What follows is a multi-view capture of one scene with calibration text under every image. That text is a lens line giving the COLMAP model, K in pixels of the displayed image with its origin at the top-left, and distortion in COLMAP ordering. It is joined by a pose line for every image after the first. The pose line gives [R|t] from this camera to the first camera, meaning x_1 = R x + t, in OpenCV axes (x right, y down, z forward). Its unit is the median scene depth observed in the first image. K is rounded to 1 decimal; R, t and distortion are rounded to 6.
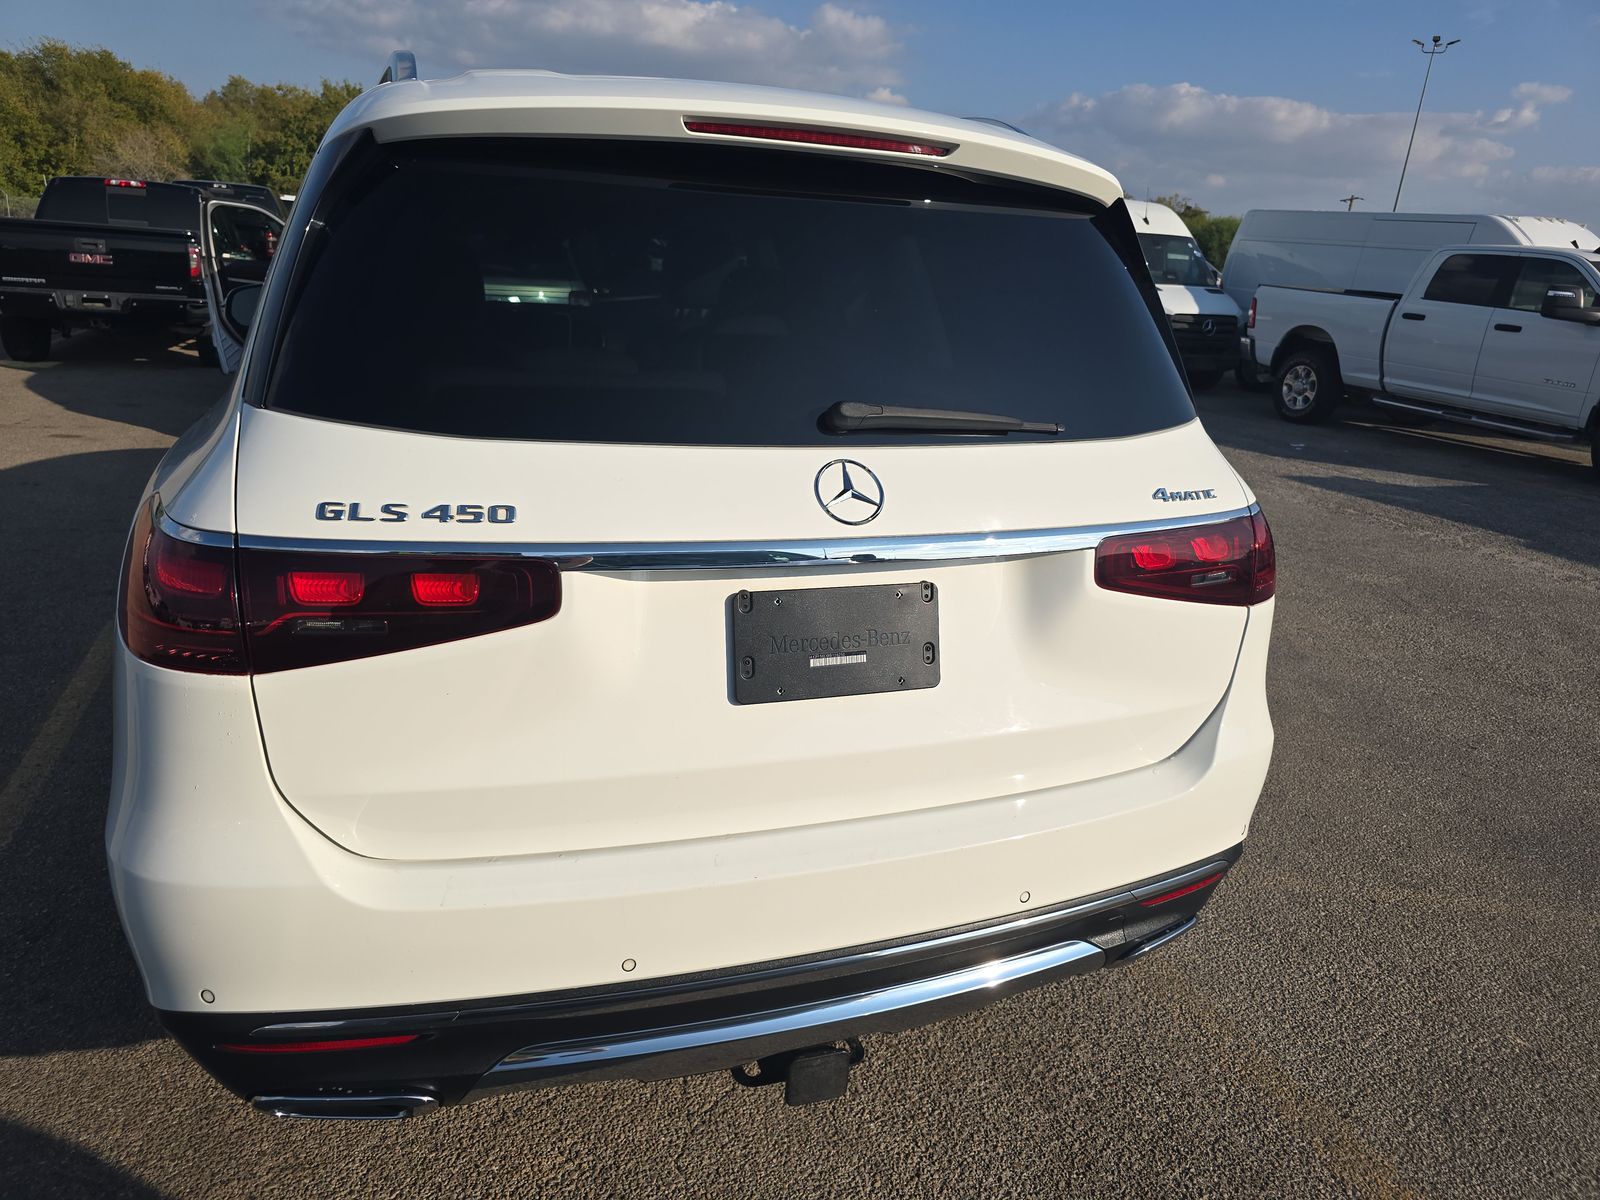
lens RADIAL K [[1110.7, 0, 800.0], [0, 1110.7, 600.0], [0, 0, 1]] dist [0.042597, -0.043936]
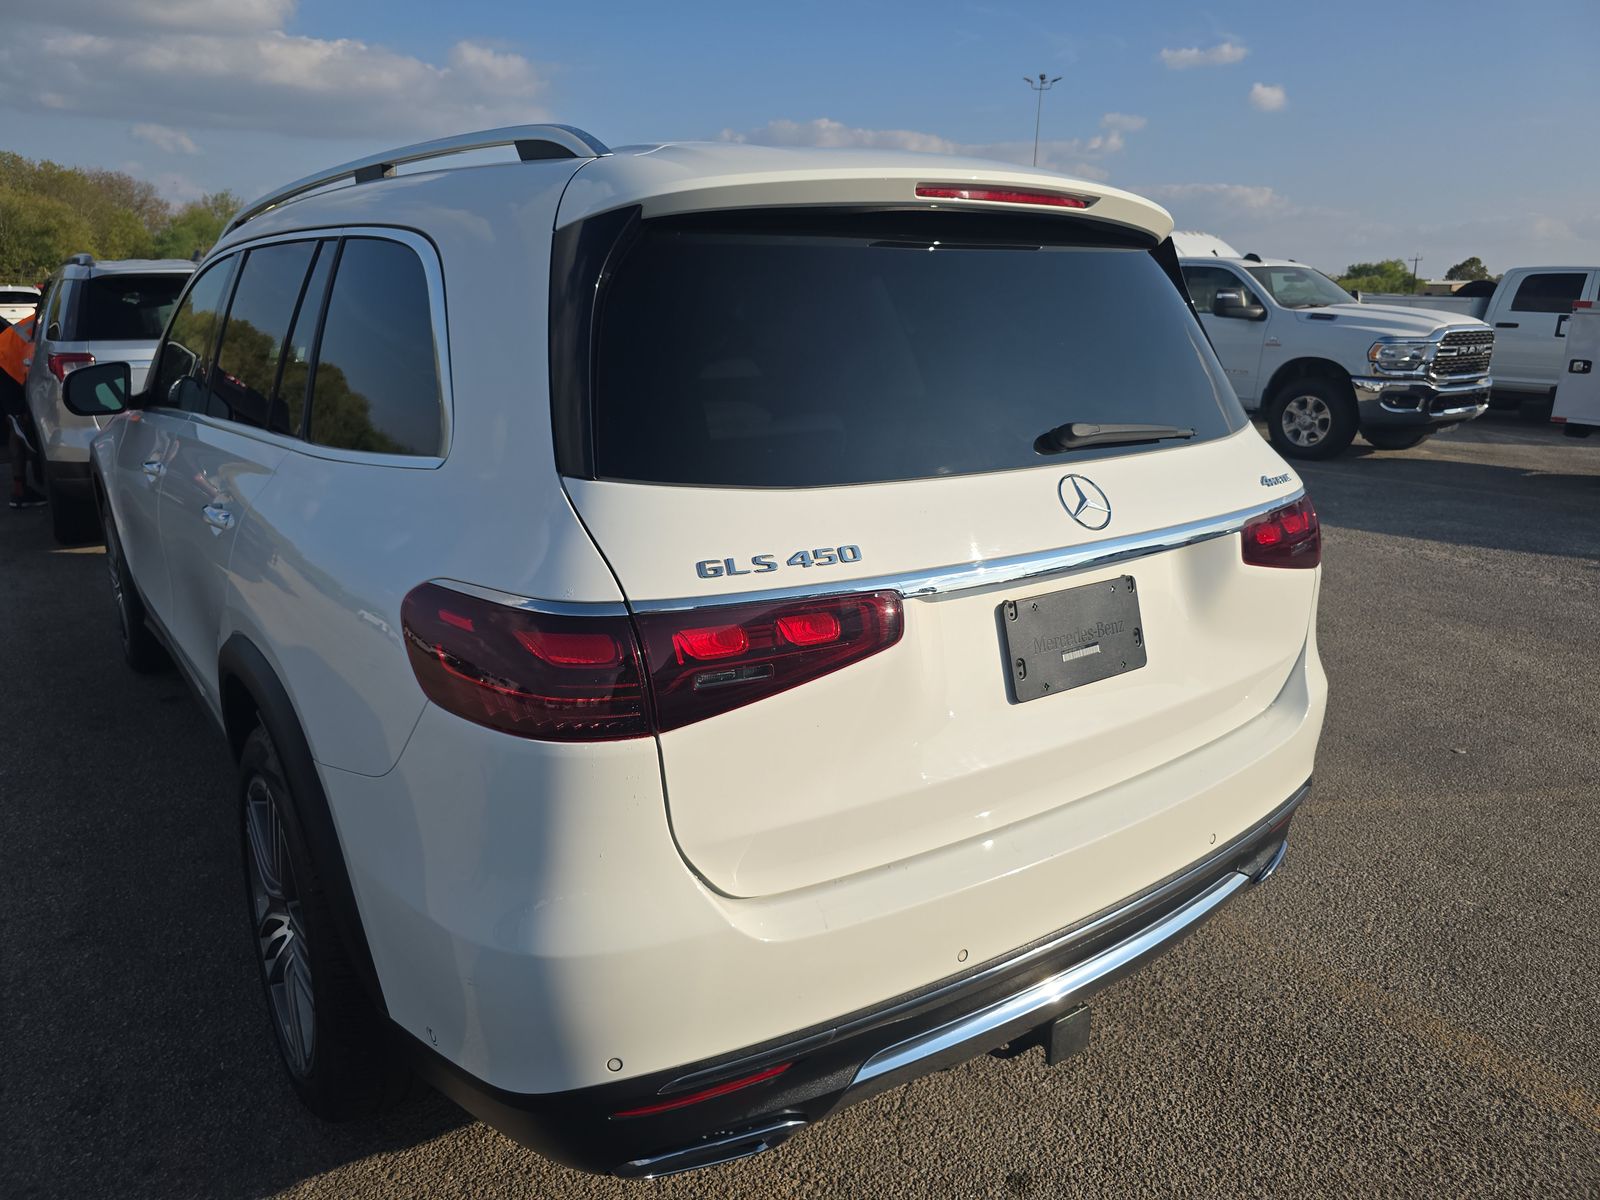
lens RADIAL K [[1110.7, 0, 800.0], [0, 1110.7, 600.0], [0, 0, 1]] dist [0.042597, -0.043936]
pose [[0.960272, -0.125782, 0.249112, -0.388457], [0.133076, 0.991026, -0.012588, -0.016869], [-0.245293, 0.045239, 0.968393, -0.019869]]
